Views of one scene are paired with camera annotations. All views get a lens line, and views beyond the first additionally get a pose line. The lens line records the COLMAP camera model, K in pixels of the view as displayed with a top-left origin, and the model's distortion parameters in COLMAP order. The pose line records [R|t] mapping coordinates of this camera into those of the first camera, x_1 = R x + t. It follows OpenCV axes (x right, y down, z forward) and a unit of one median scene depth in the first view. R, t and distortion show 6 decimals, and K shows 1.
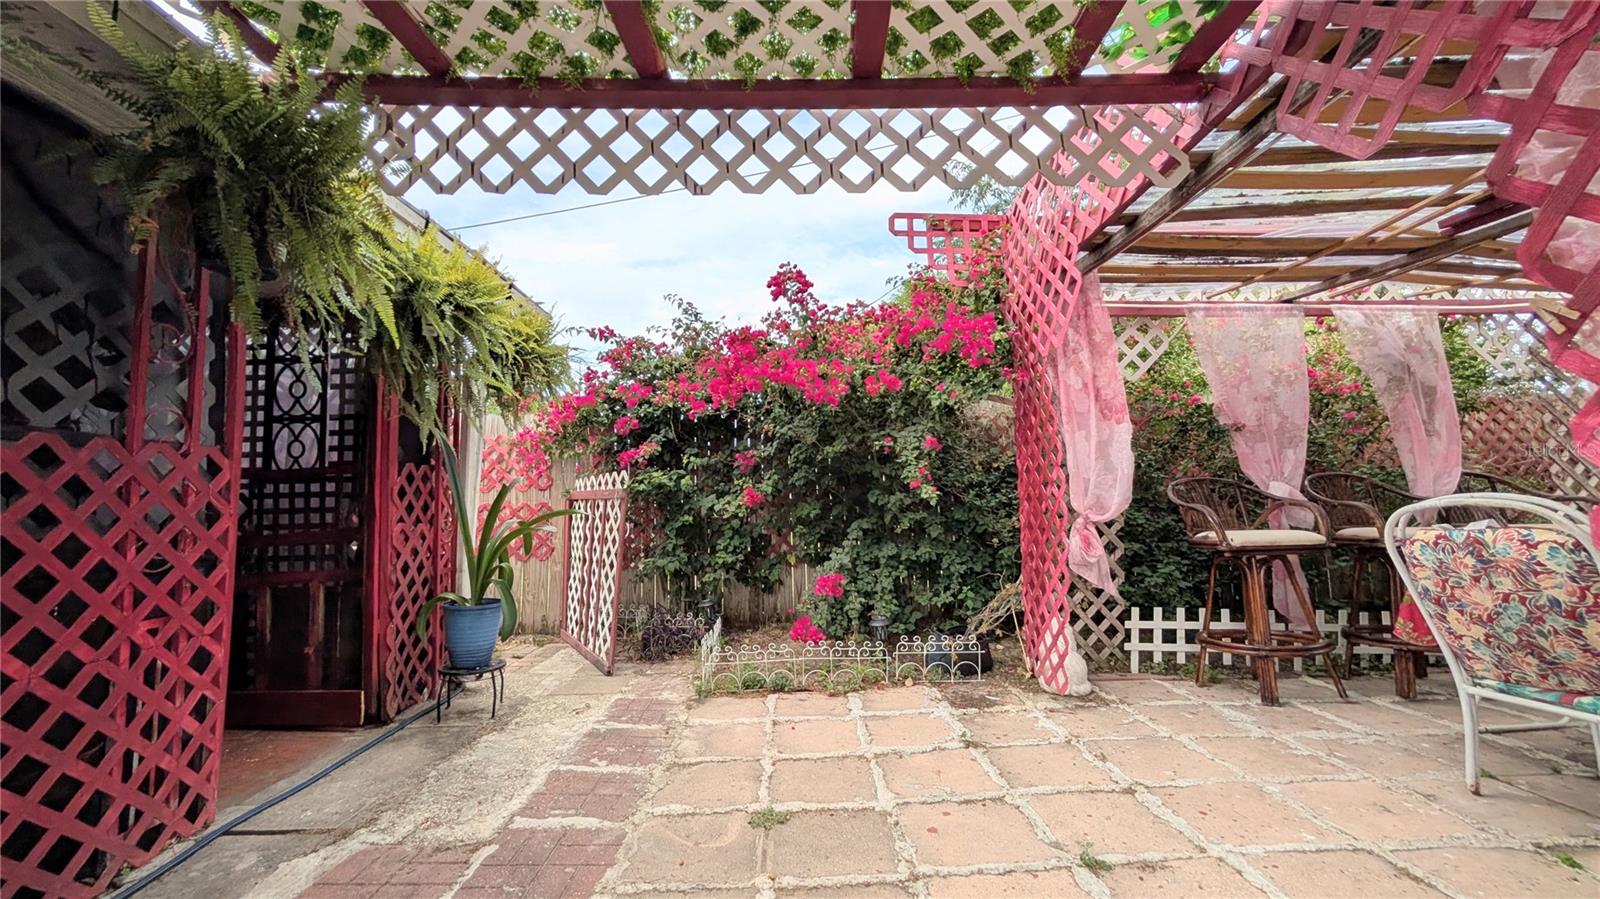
lens RADIAL K [[607.6, 0, 802.4], [0, 607.6, 452.8], [0, 0, 1]] dist [0.001252, 0.000167]
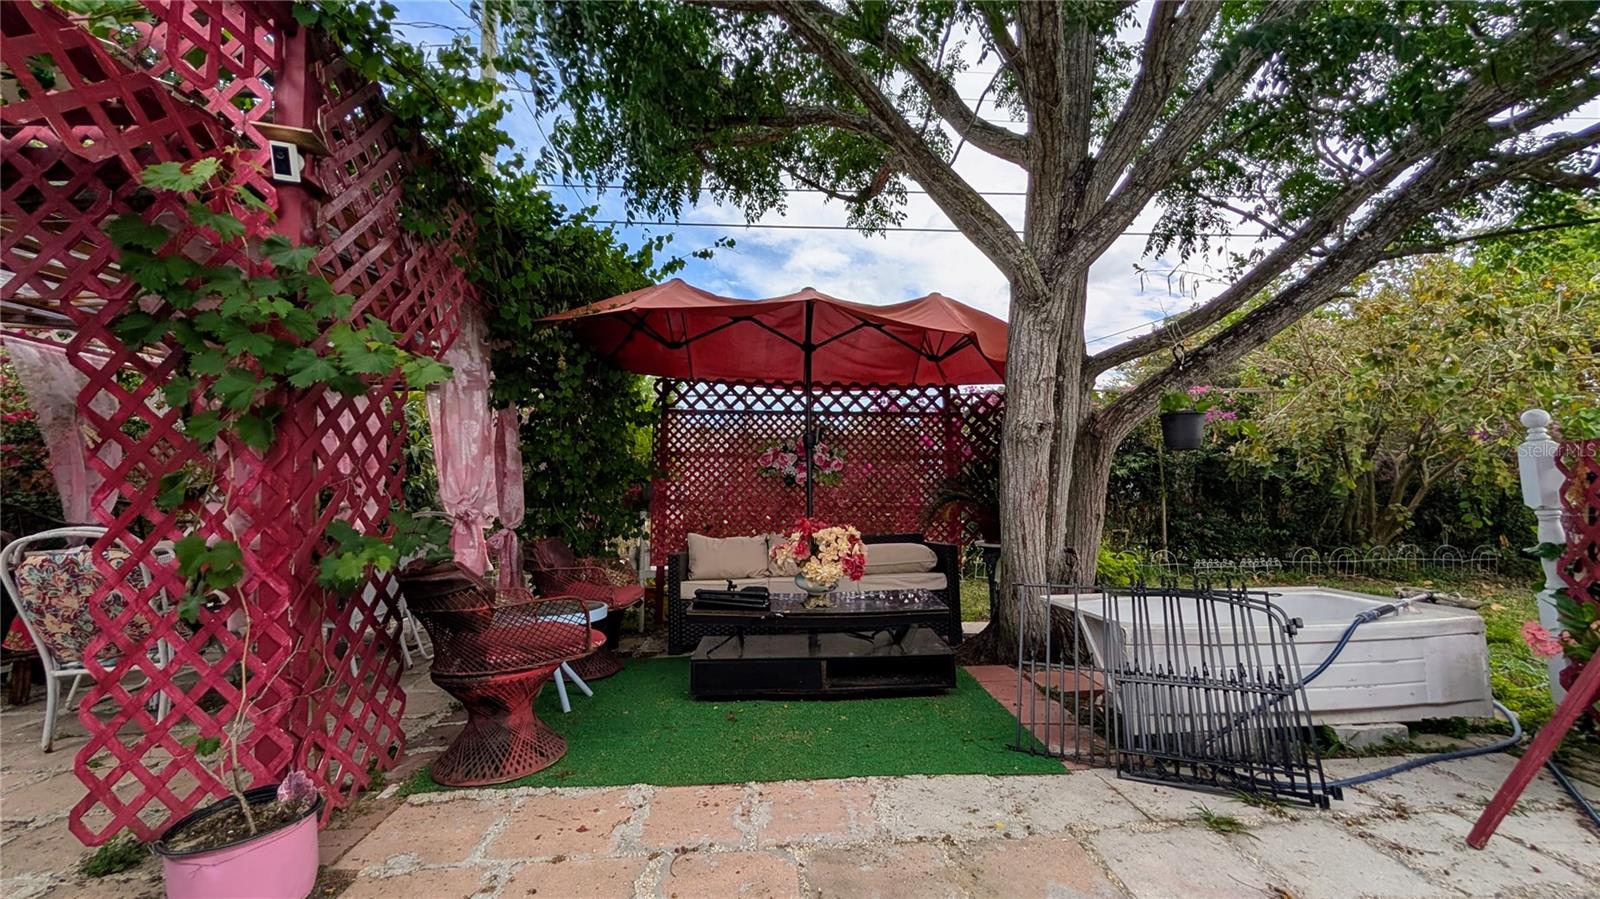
lens RADIAL K [[607.6, 0, 802.4], [0, 607.6, 452.8], [0, 0, 1]] dist [0.001252, 0.000167]
pose [[-0.044673, 0.076794, 0.996046, -0.348686], [-0.067653, 0.994520, -0.079711, -0.097817], [-0.996708, -0.070947, -0.039233, -0.554547]]
